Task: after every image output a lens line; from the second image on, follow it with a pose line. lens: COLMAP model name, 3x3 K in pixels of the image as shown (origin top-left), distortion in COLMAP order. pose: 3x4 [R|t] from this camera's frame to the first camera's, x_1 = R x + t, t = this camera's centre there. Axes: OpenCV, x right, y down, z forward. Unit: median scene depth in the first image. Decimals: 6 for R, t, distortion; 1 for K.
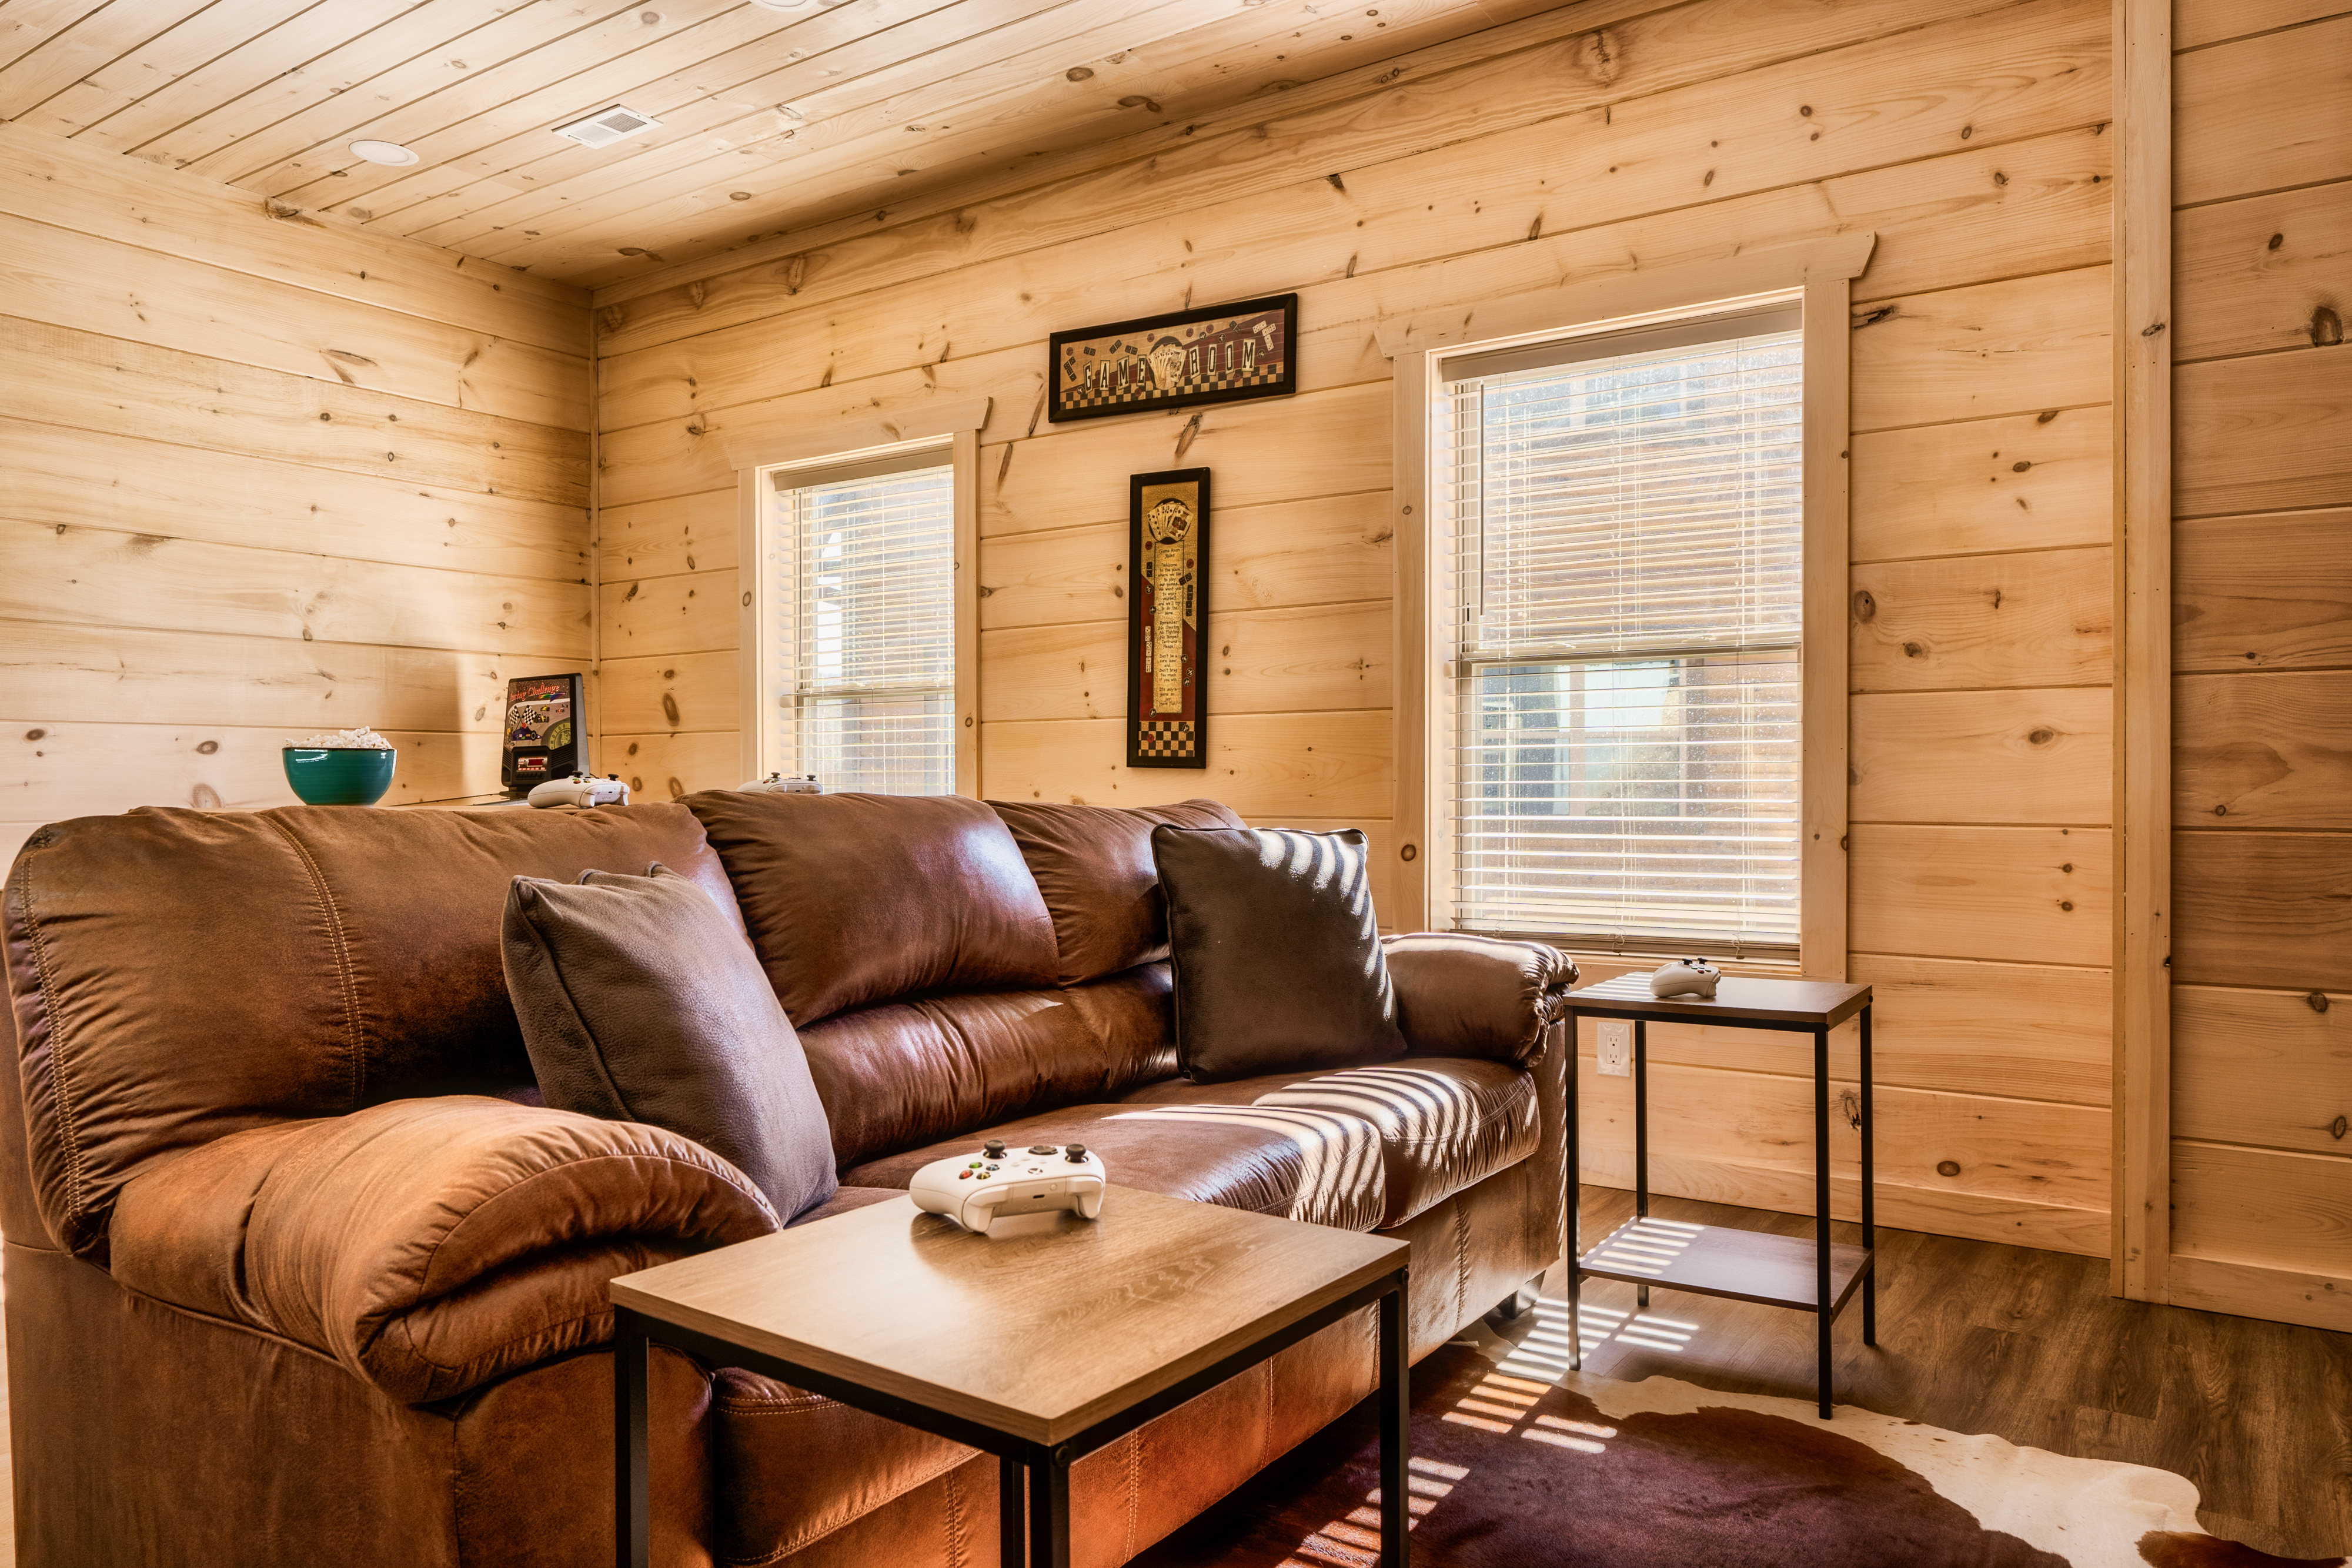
lens RADIAL K [[1601.1, 0, 1176.0], [0, 1601.1, 784.0], [0, 0, 1]] dist [0.003543, 0.001801]
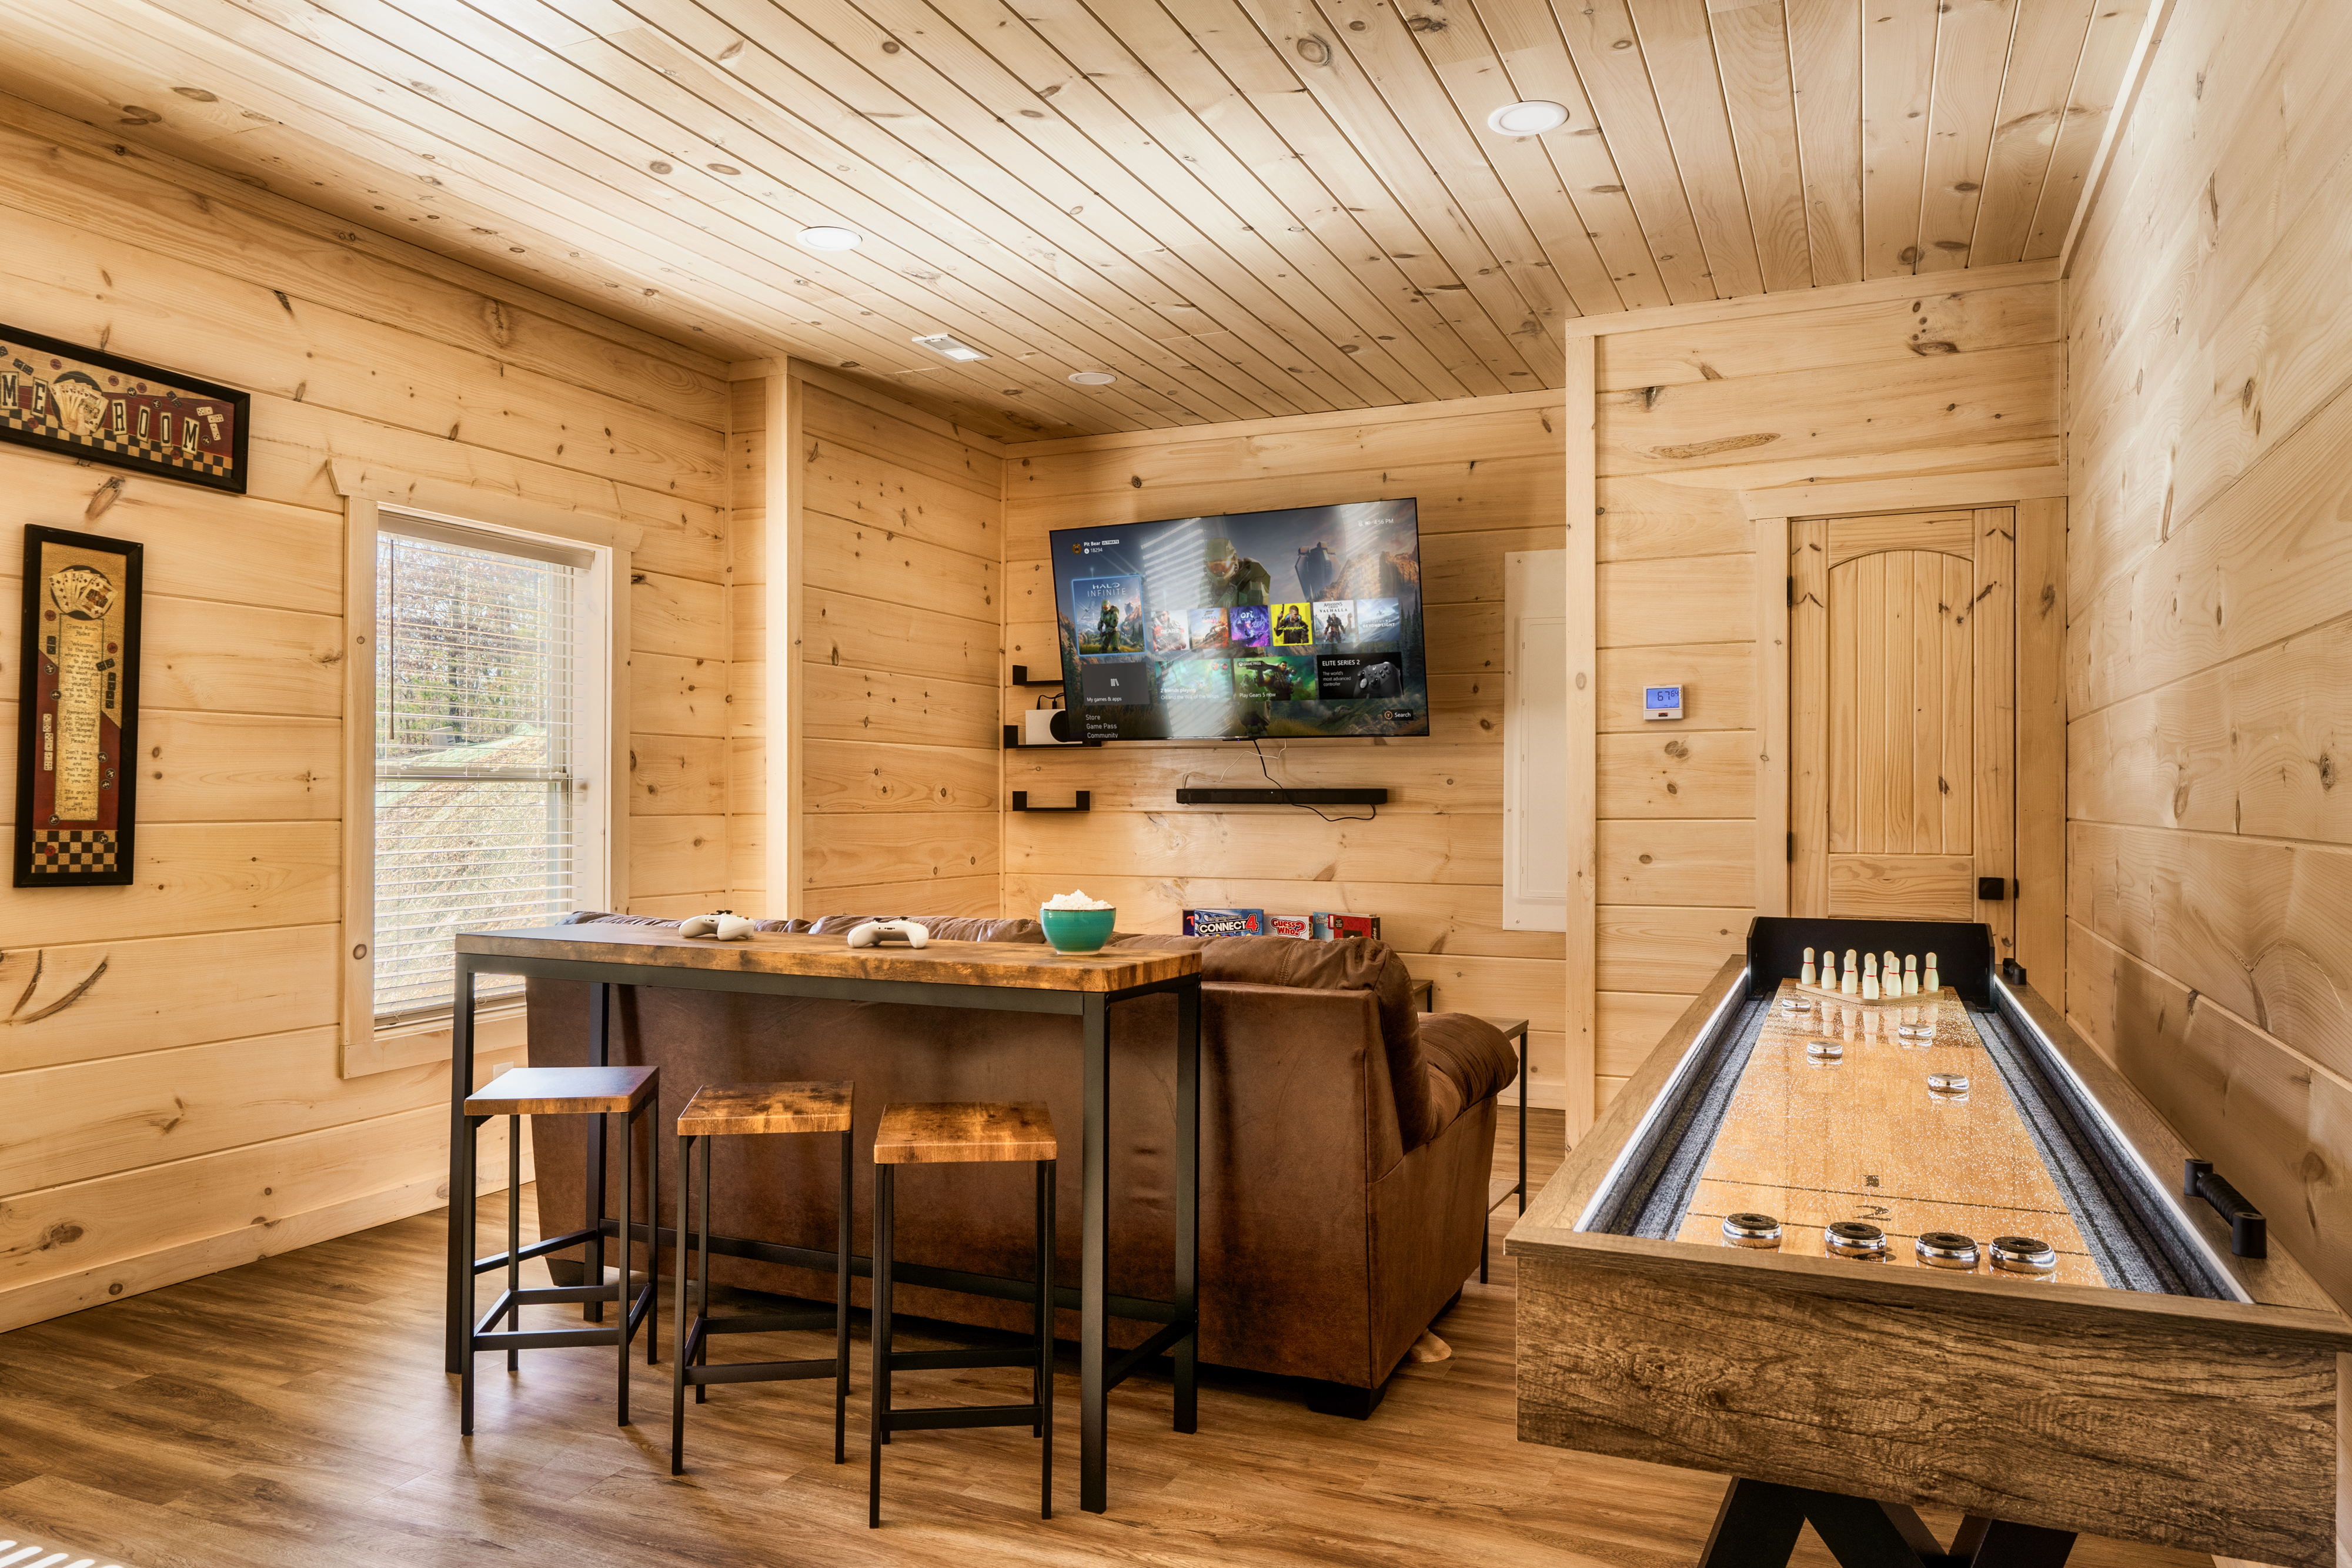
lens RADIAL K [[1559.7, 0, 1185.5], [0, 1559.7, 835.9], [0, 0, 1]] dist [0.002077, 0.001620]
pose [[-0.187198, -0.015887, 0.982194, -0.928624], [0.007240, 0.999820, 0.017552, -0.046968], [-0.982295, 0.010396, -0.187050, 0.590683]]
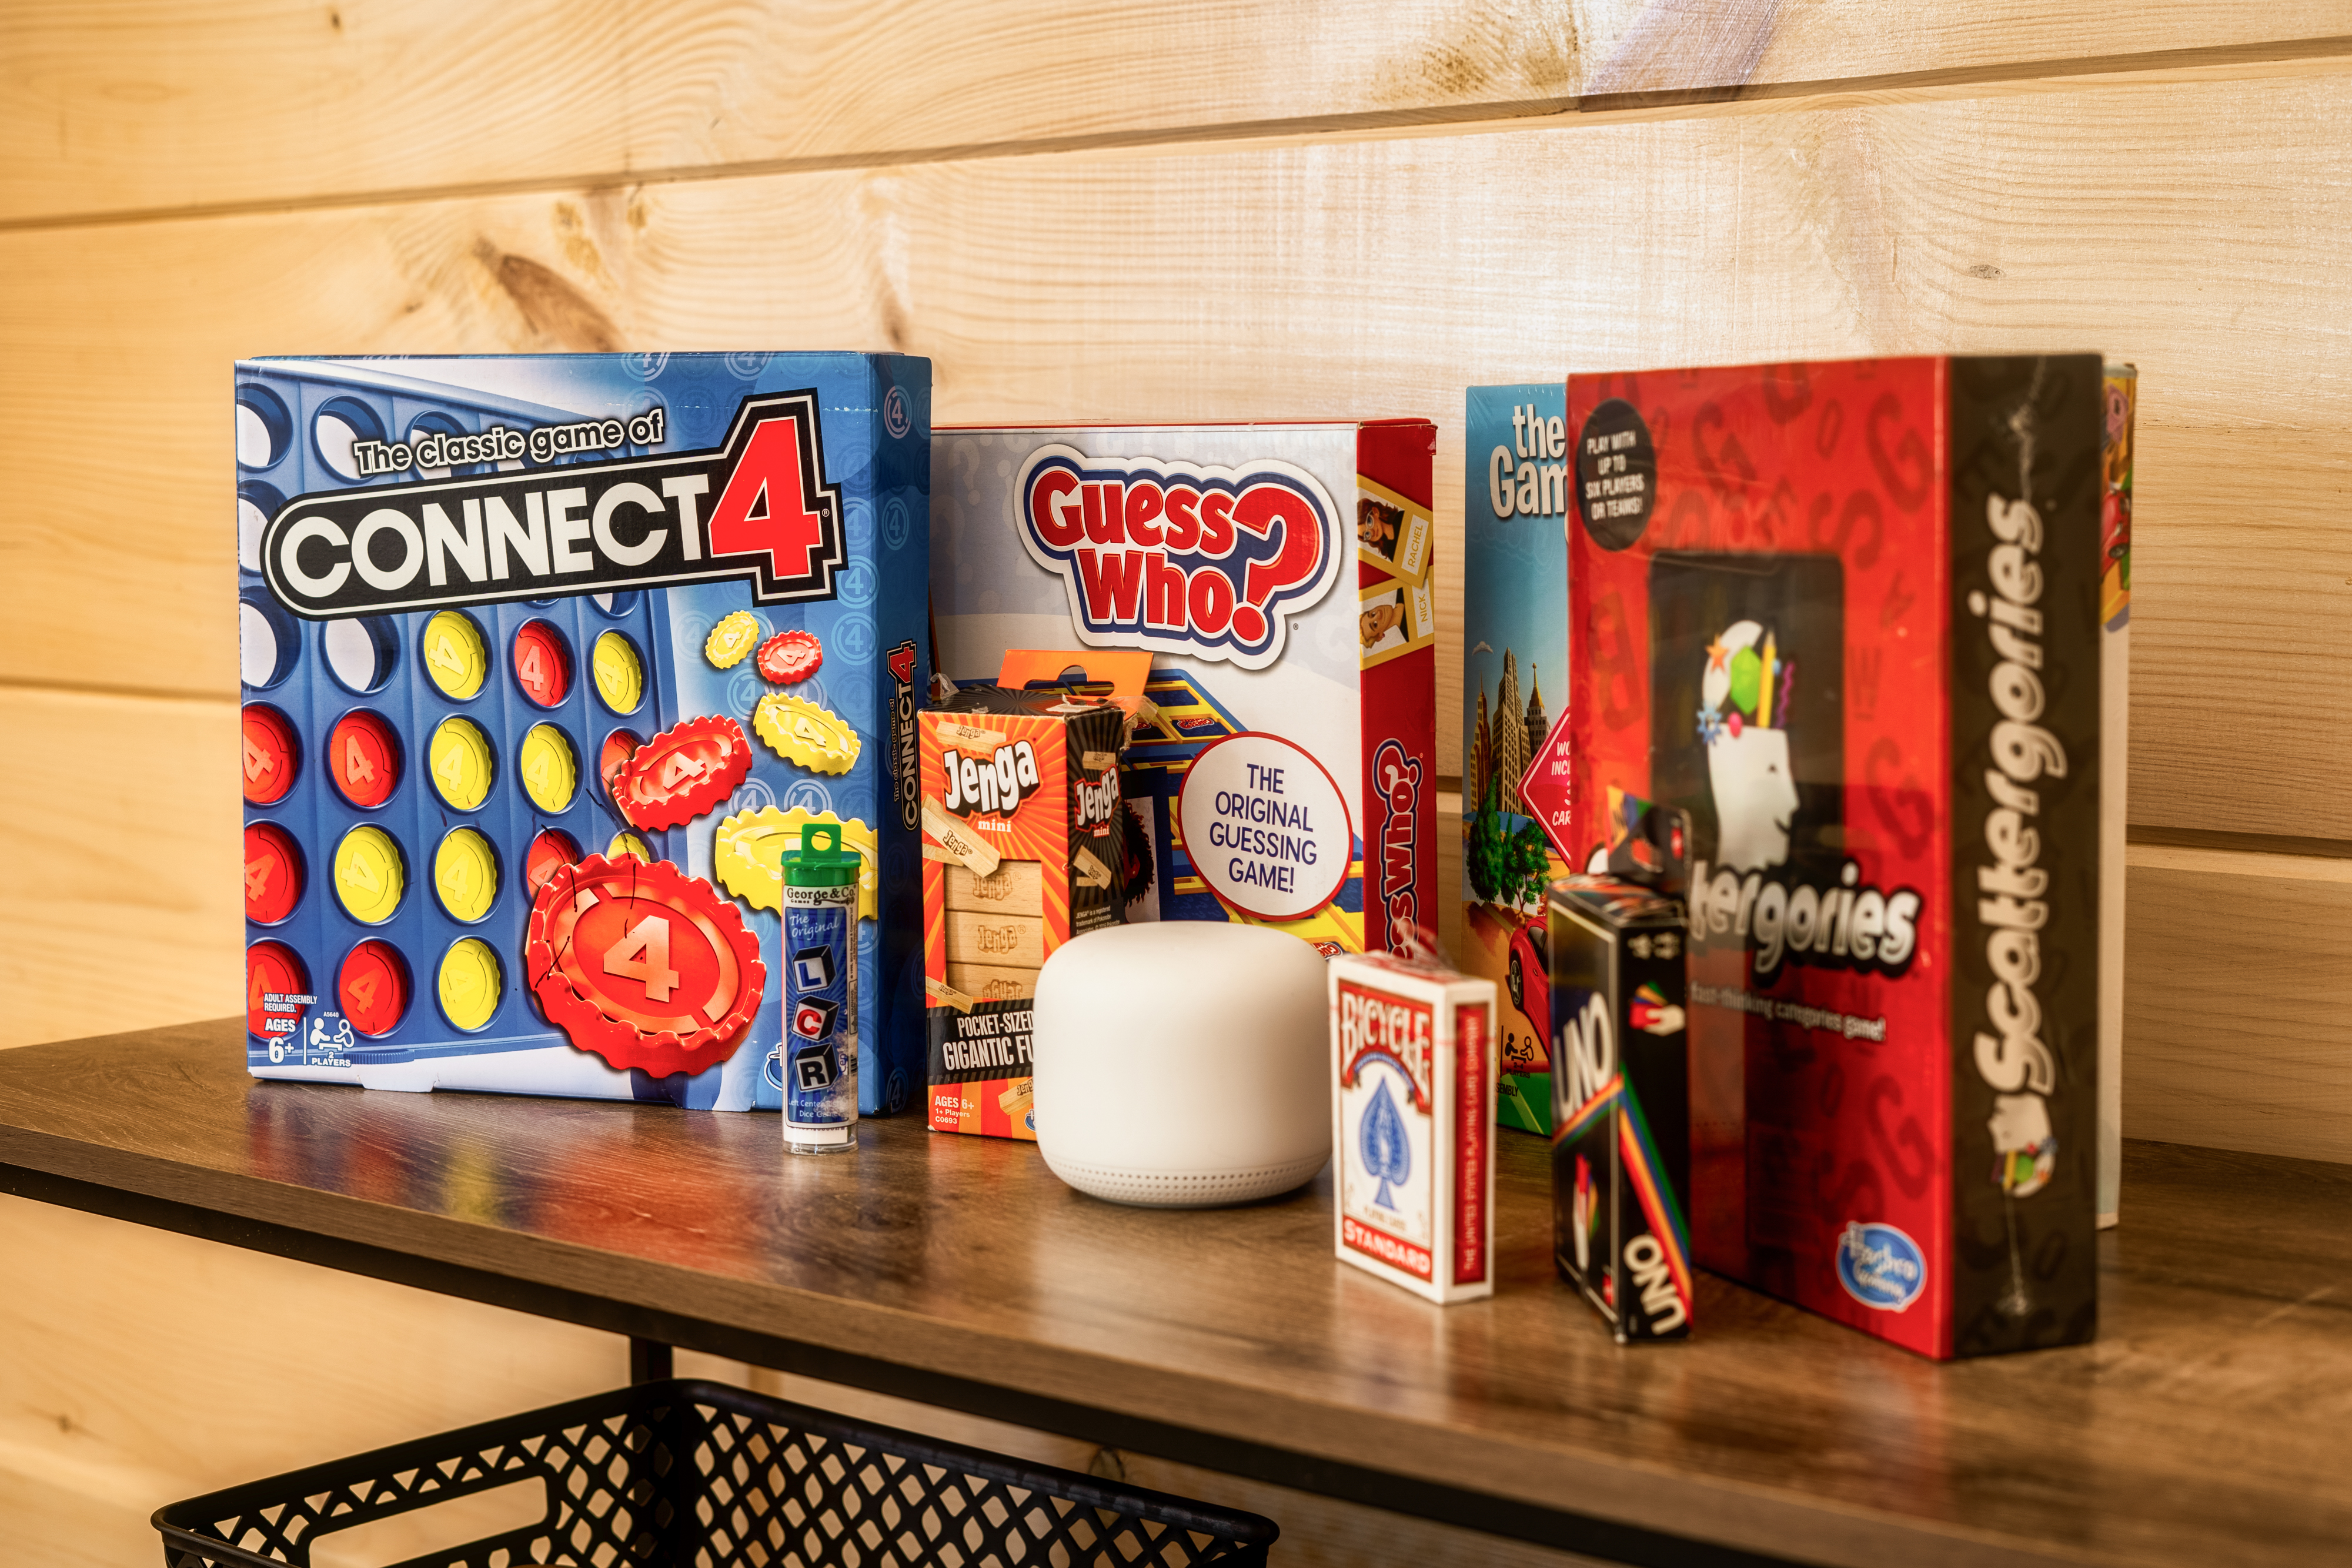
lens RADIAL K [[3594.1, 0, 1176.0], [0, 3594.1, 784.0], [0, 0, 1]] dist [0.013018, -0.056676]
pose [[0.094838, -0.076616, 0.992540, 0.164135], [0.002858, 0.997051, 0.076691, 0.059453], [-0.995489, -0.004437, 0.094777, 0.199987]]
